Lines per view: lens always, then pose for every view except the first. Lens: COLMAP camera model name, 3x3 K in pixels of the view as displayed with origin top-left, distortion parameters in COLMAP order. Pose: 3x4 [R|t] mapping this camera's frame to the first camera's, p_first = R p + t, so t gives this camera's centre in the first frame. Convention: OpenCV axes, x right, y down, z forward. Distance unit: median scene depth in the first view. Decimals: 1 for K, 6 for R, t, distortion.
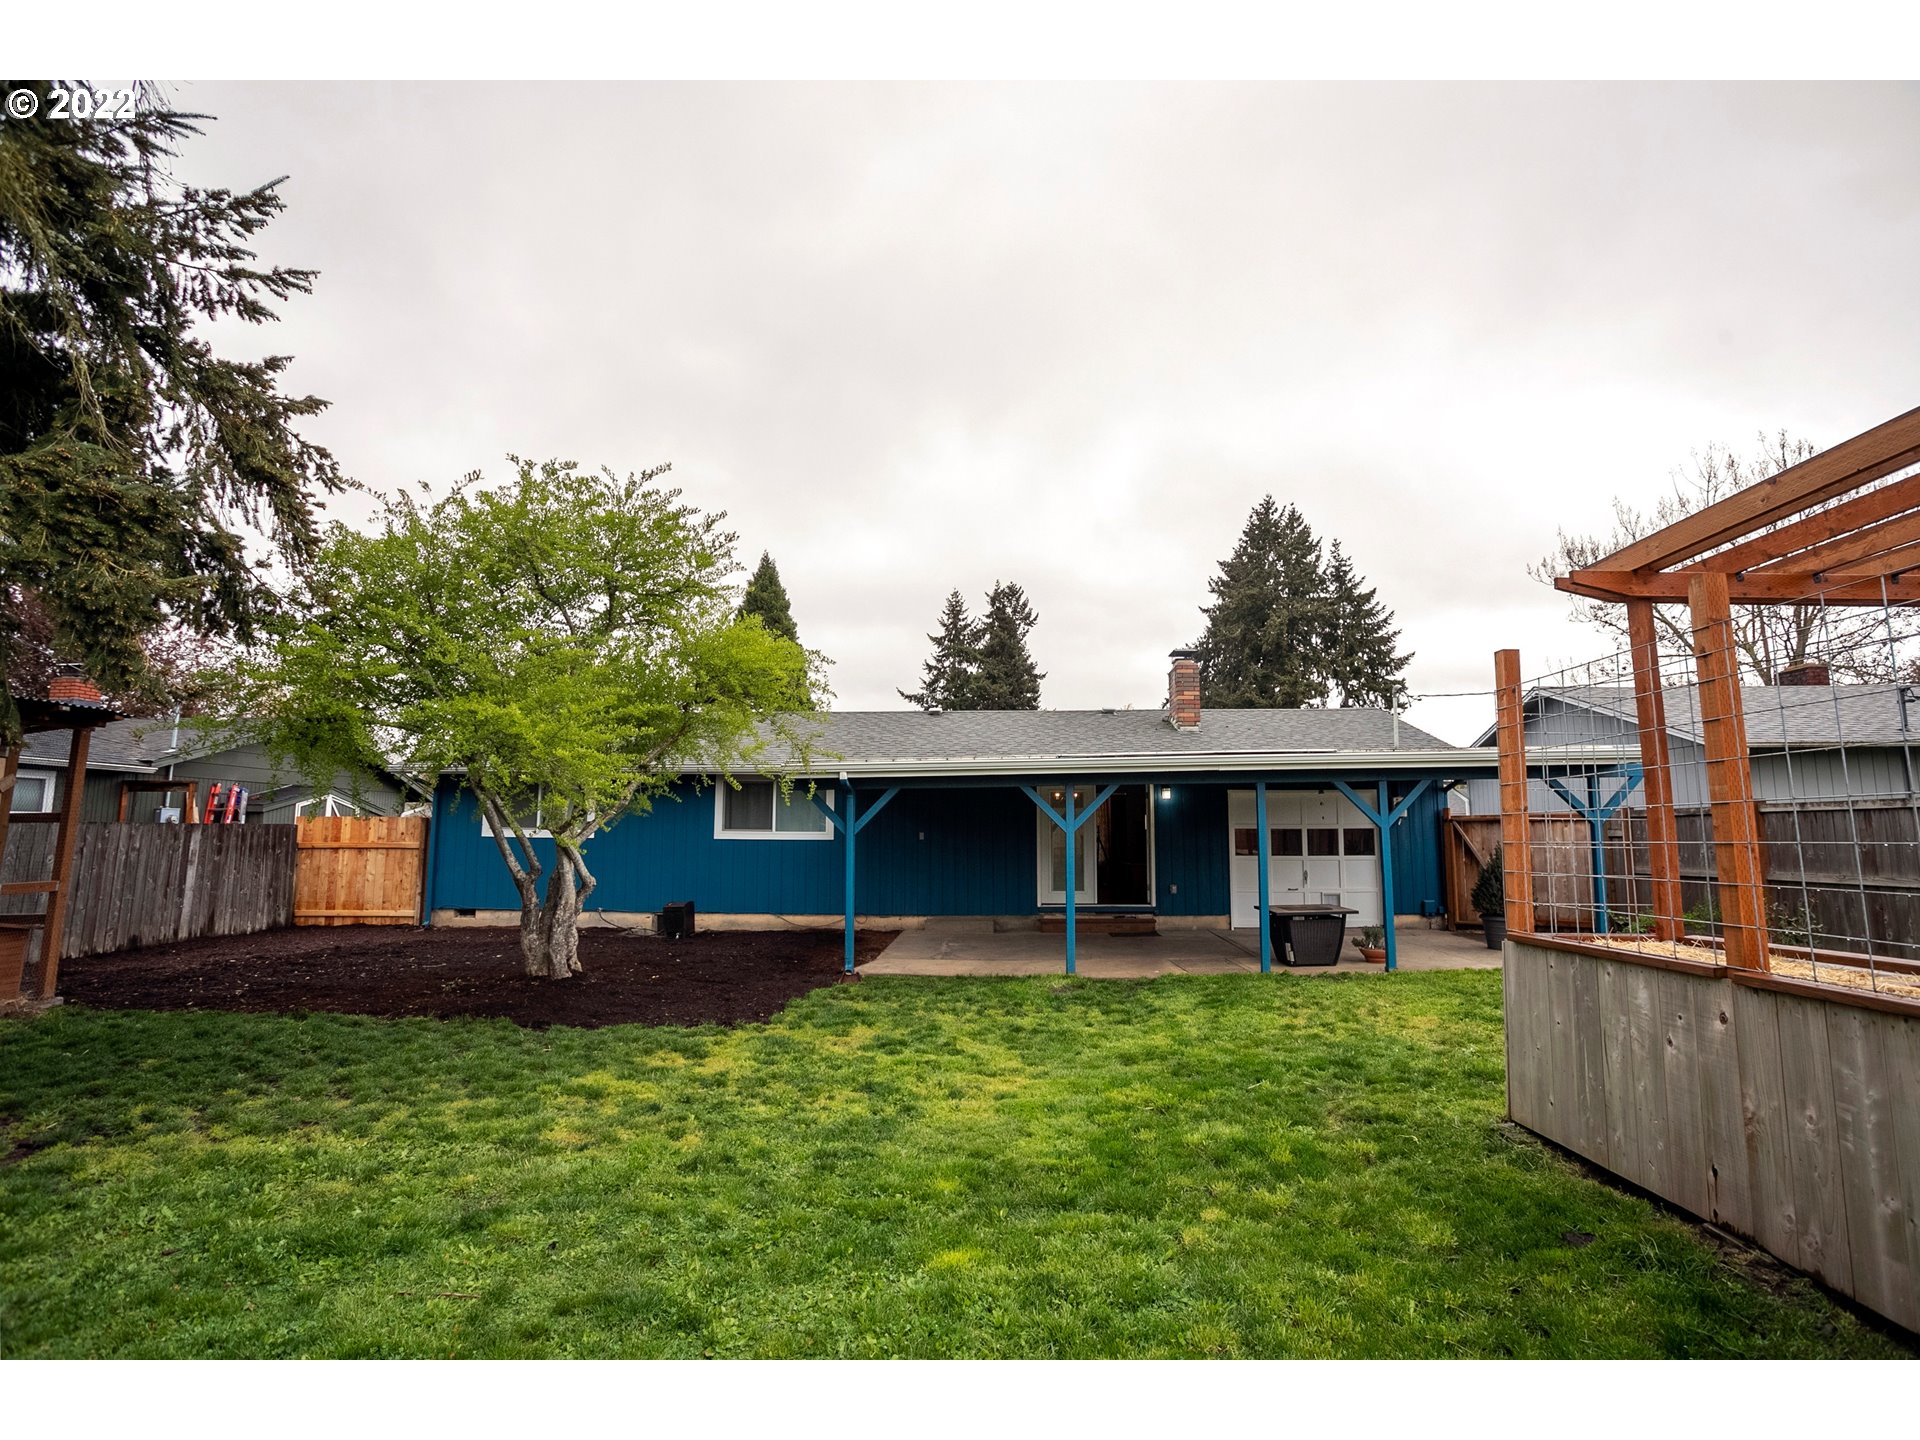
lens RADIAL K [[929.0, 0, 964.8], [0, 929.0, 718.0], [0, 0, 1]] dist [-0.082352, 0.040251]
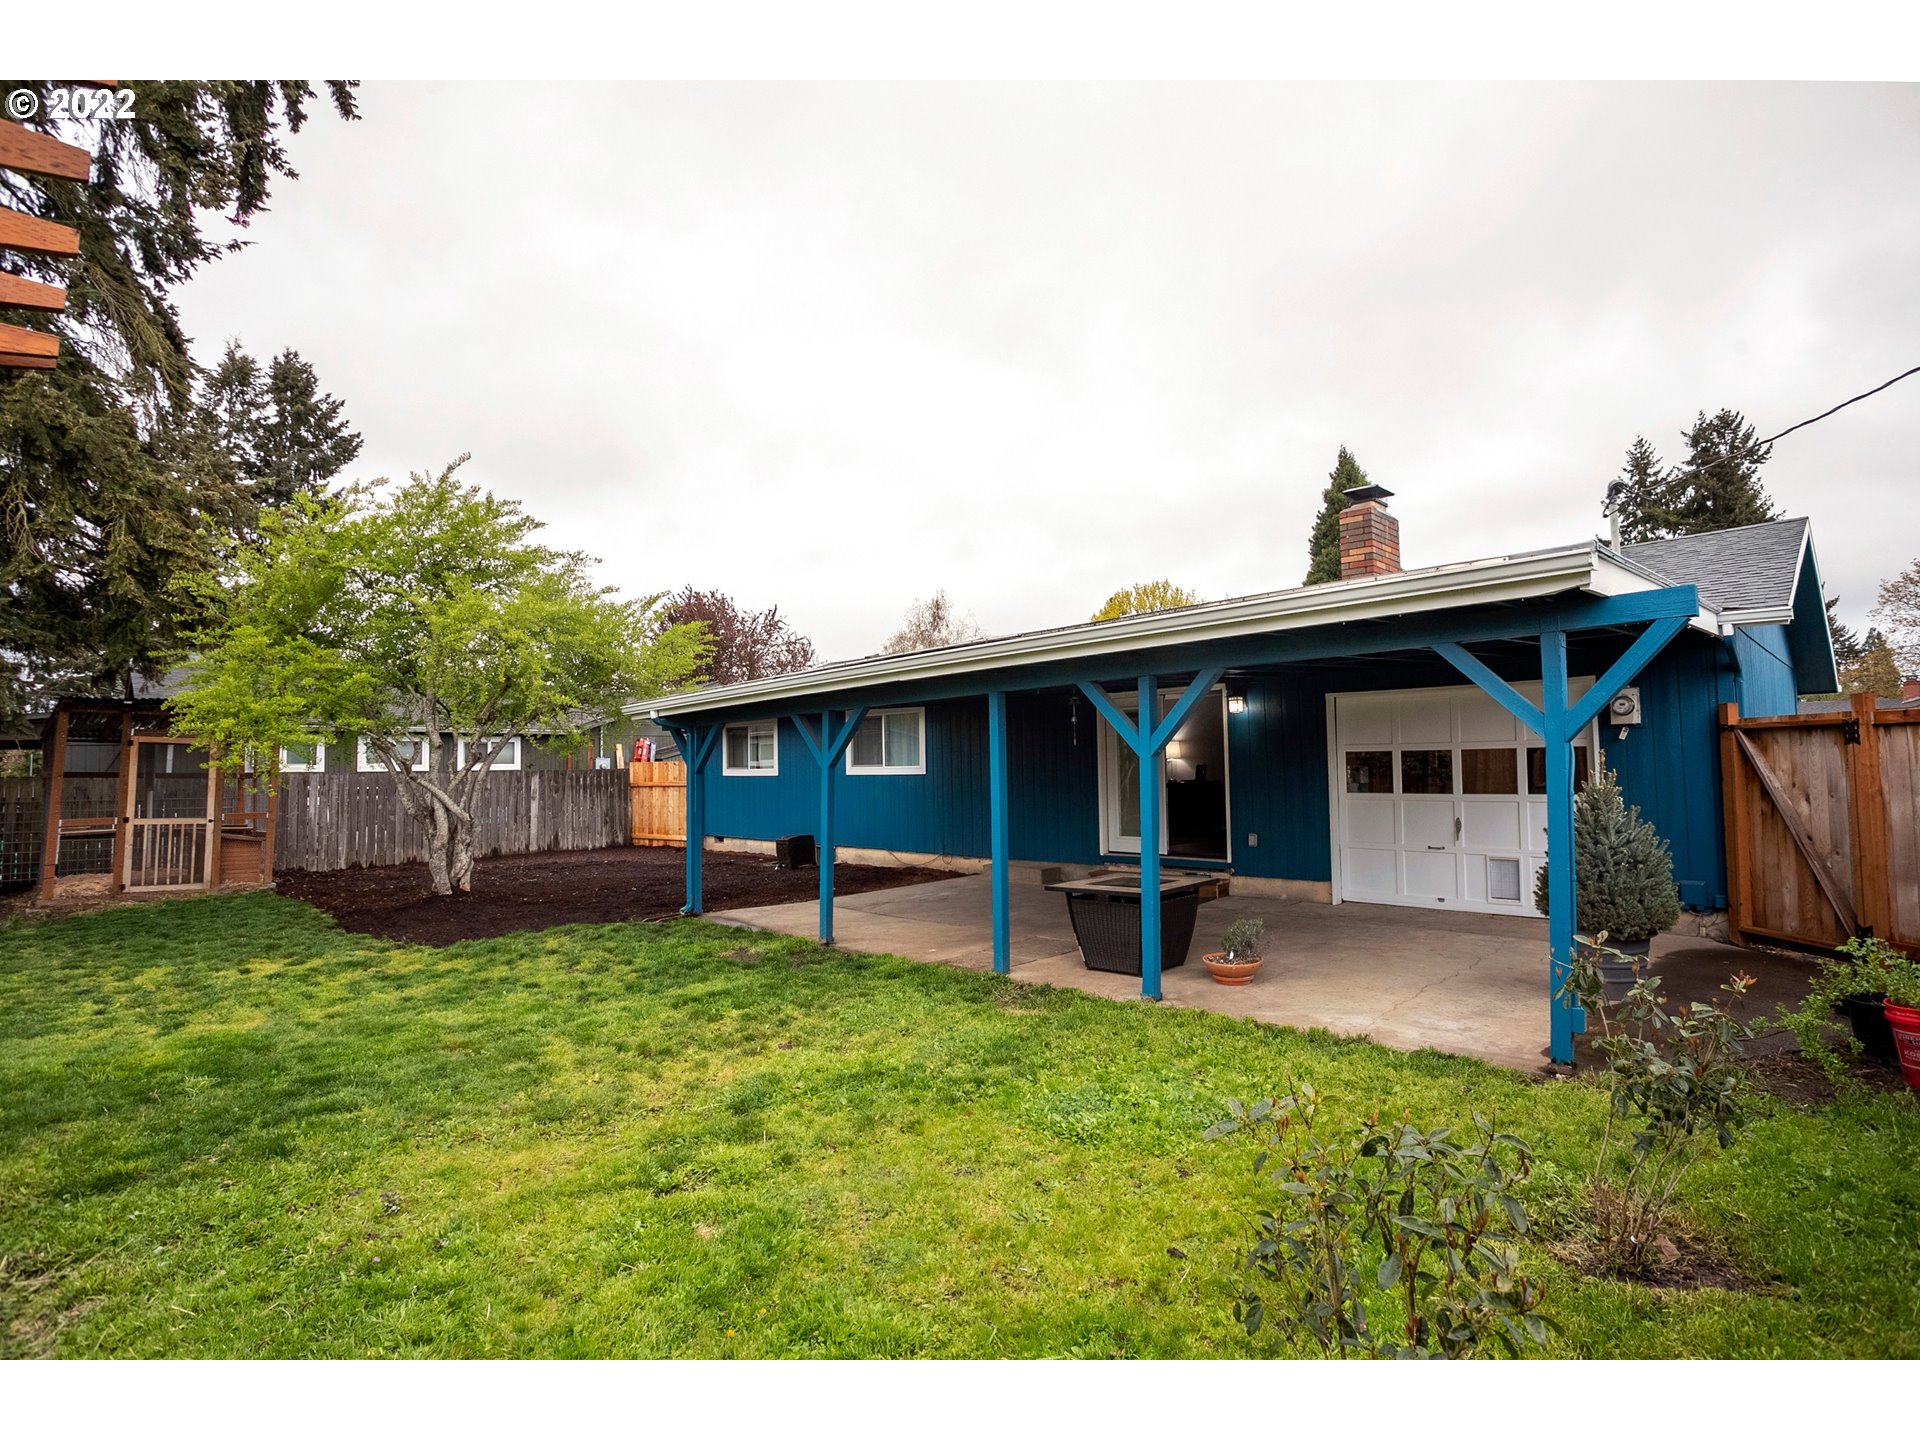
lens RADIAL K [[929.0, 0, 964.8], [0, 929.0, 718.0], [0, 0, 1]] dist [-0.082352, 0.040251]
pose [[0.739120, -0.050261, -0.671696, 0.531552], [0.105234, 0.993583, 0.041451, 0.041068], [0.665302, -0.101323, 0.739666, 0.343084]]
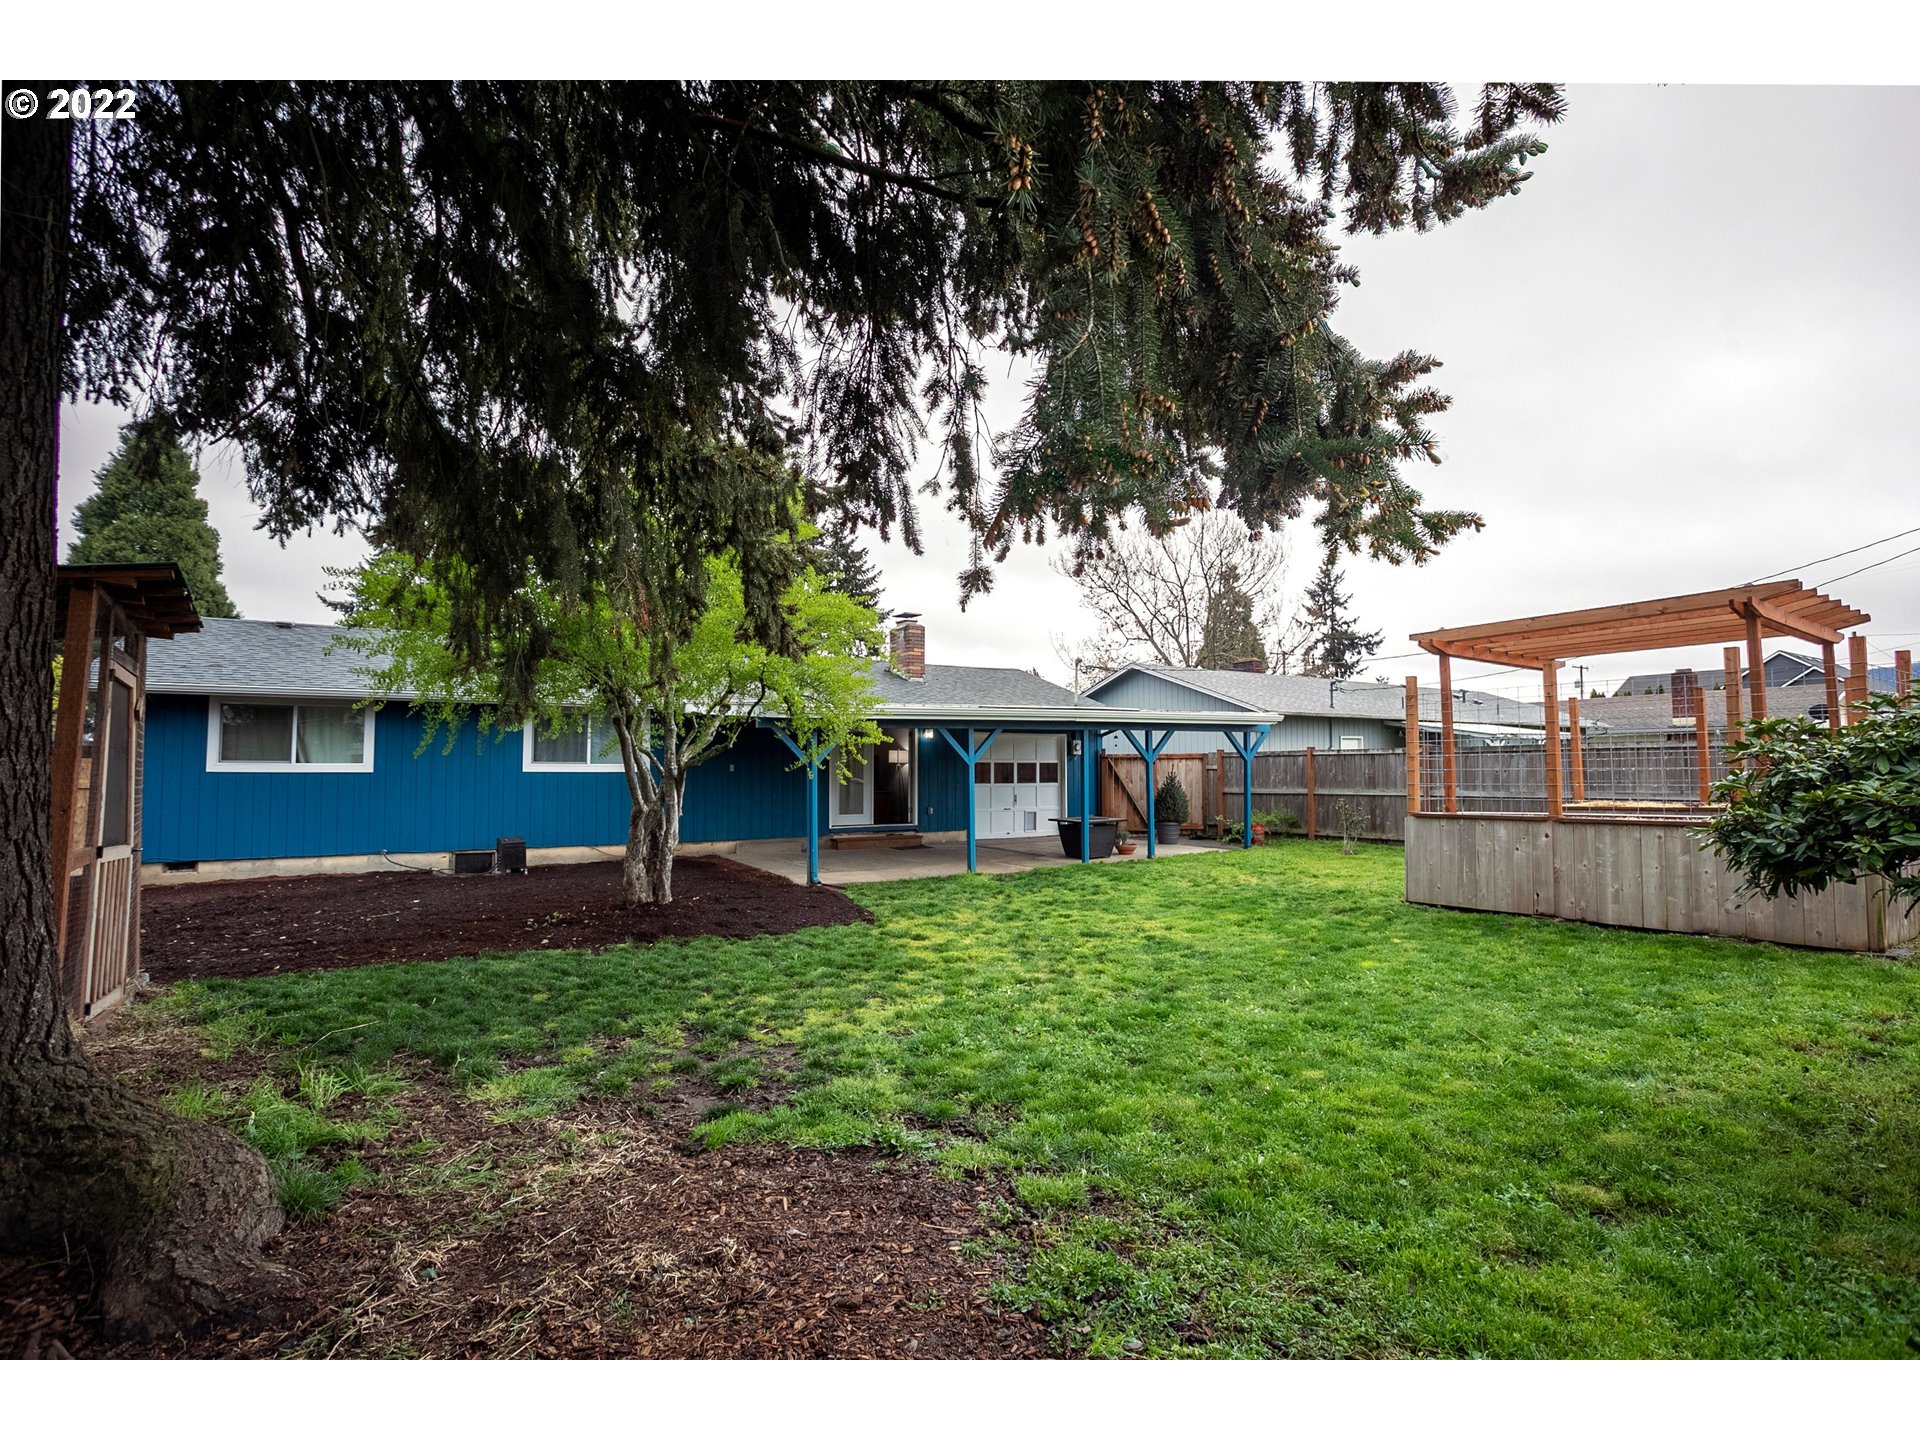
lens RADIAL K [[929.0, 0, 964.8], [0, 929.0, 718.0], [0, 0, 1]] dist [-0.082352, 0.040251]
pose [[0.819395, 0.027891, 0.572551, -0.451722], [-0.069075, 0.996342, 0.050320, -0.004460], [-0.569053, -0.080780, 0.818324, -0.035460]]
